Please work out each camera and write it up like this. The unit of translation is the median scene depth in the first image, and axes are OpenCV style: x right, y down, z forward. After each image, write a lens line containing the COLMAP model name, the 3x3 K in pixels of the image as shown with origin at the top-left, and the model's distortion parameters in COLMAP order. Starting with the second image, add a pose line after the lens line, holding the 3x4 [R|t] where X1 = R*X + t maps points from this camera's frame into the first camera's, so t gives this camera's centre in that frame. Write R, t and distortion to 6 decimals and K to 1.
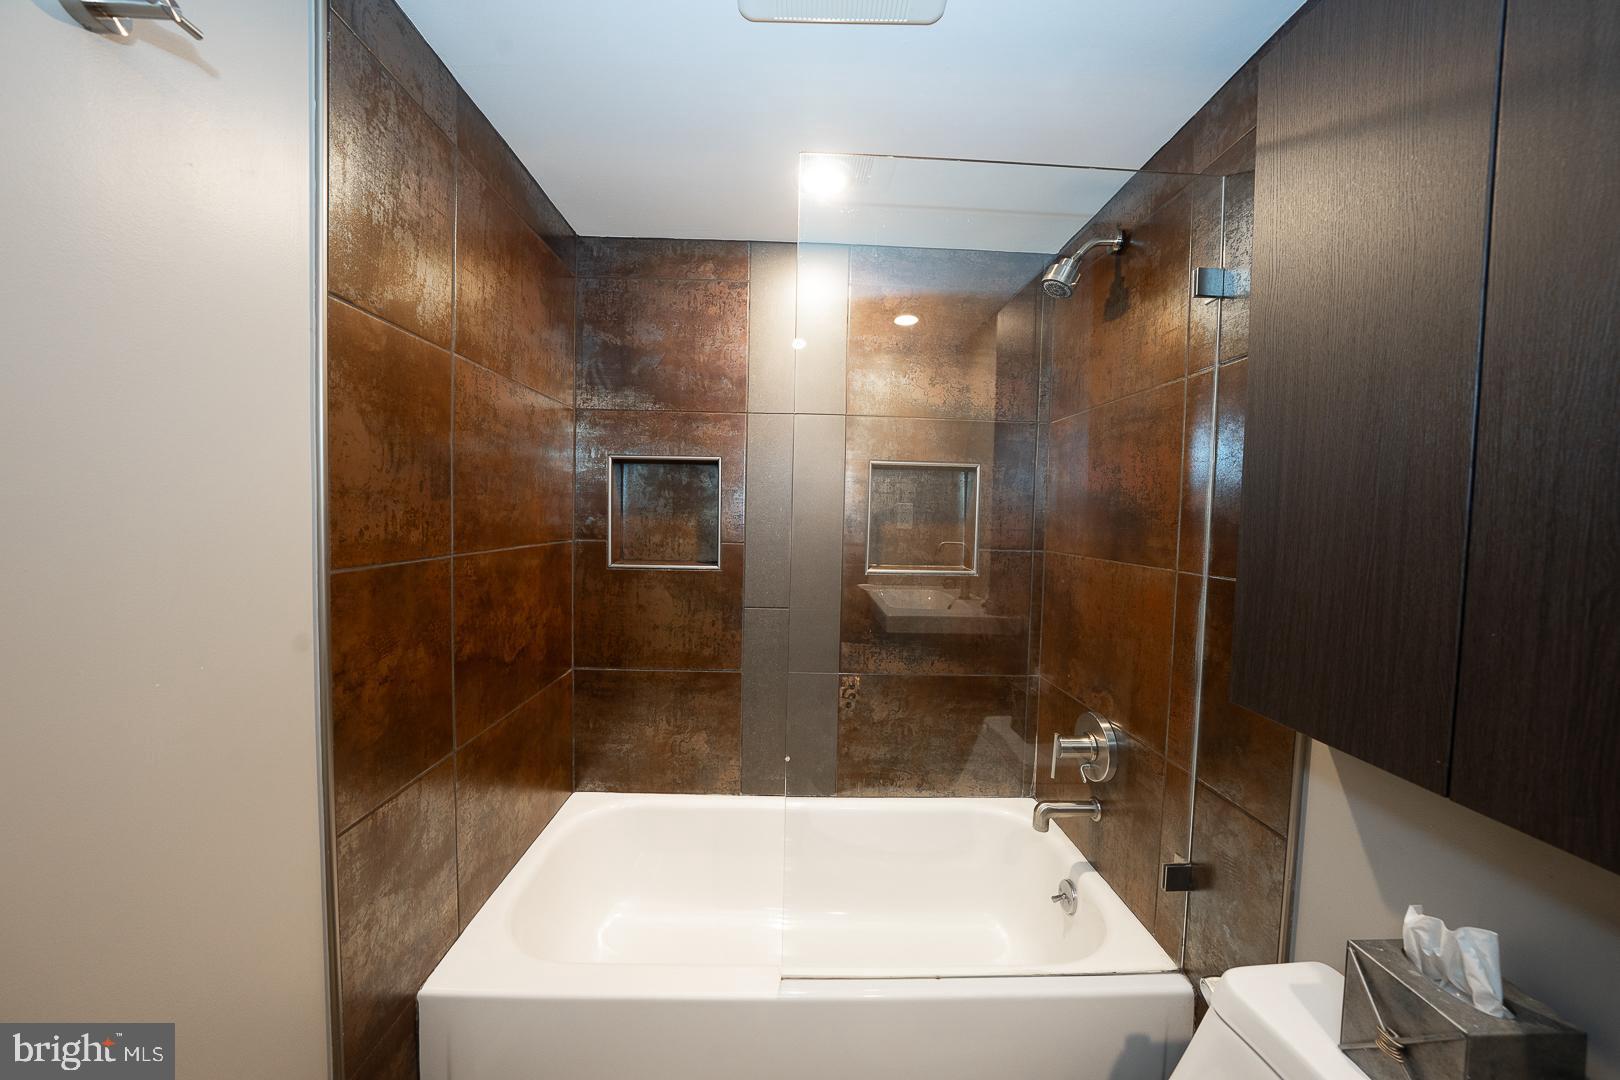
lens RADIAL K [[558.4, 0, 812.2], [0, 558.4, 536.7], [0, 0, 1]] dist [-0.028343, 0.006329]
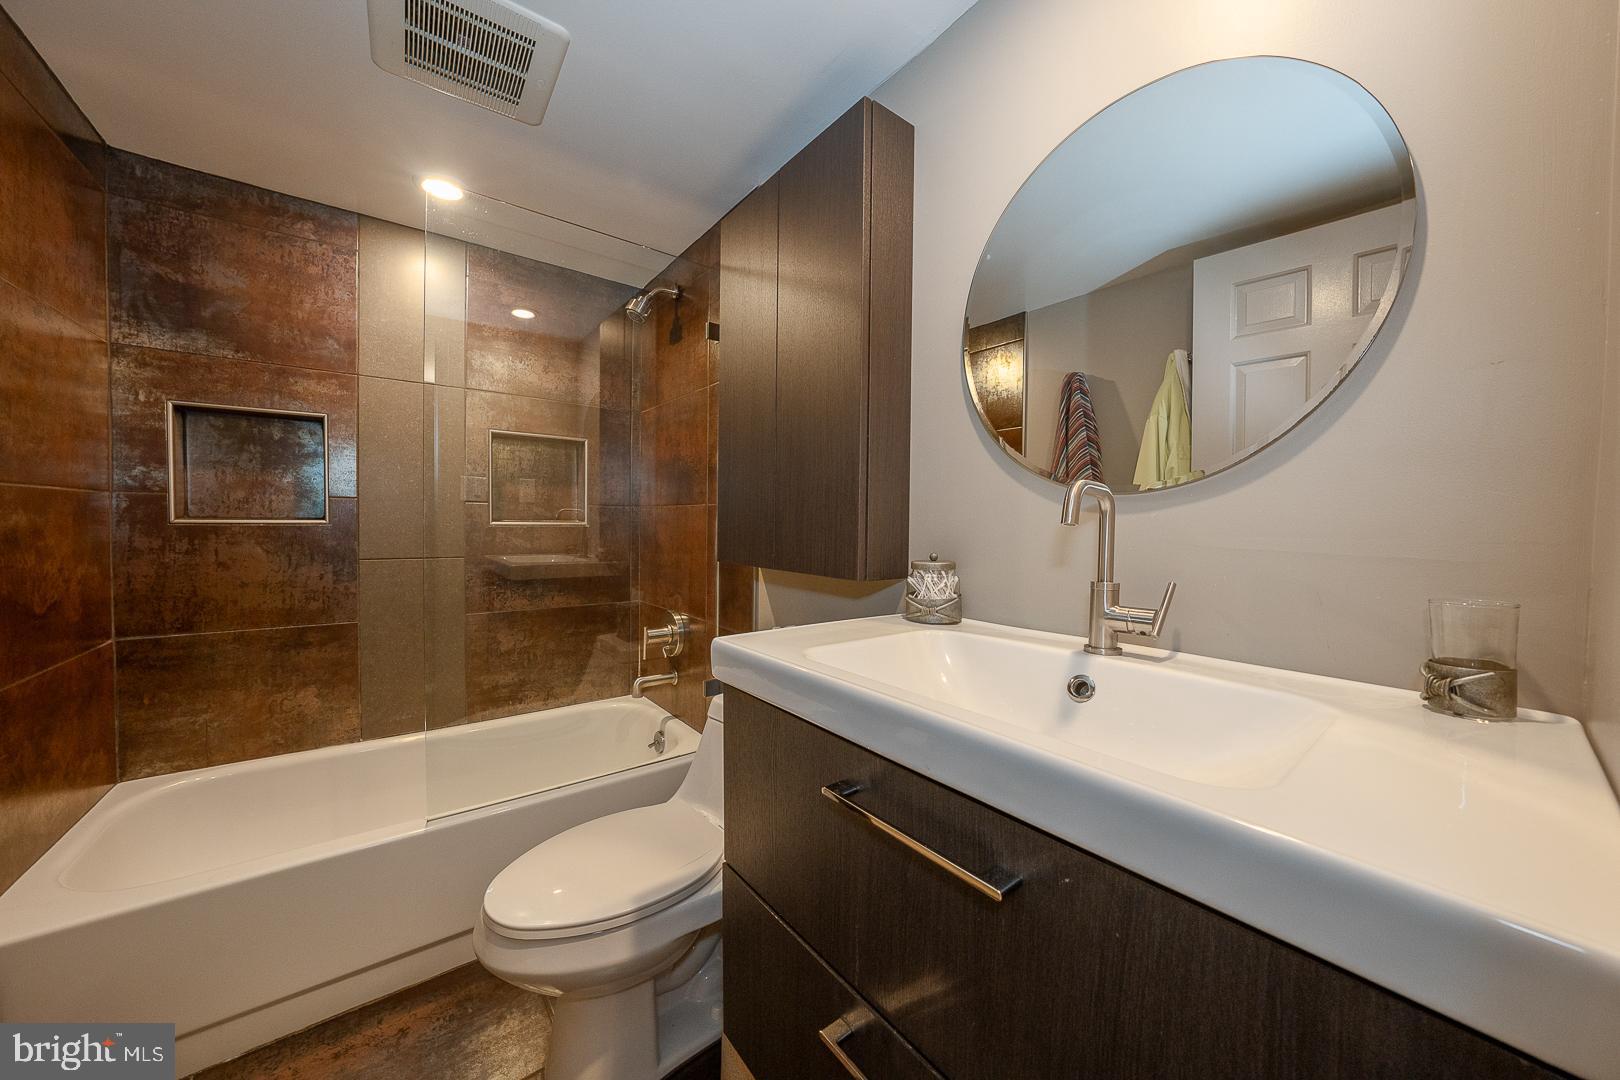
lens RADIAL K [[558.4, 0, 812.2], [0, 558.4, 536.7], [0, 0, 1]] dist [-0.028343, 0.006329]
pose [[0.808448, -0.027327, 0.587933, -0.039474], [0.029822, 0.999540, 0.005451, 0.104389], [-0.587812, 0.013127, 0.808891, -0.341644]]
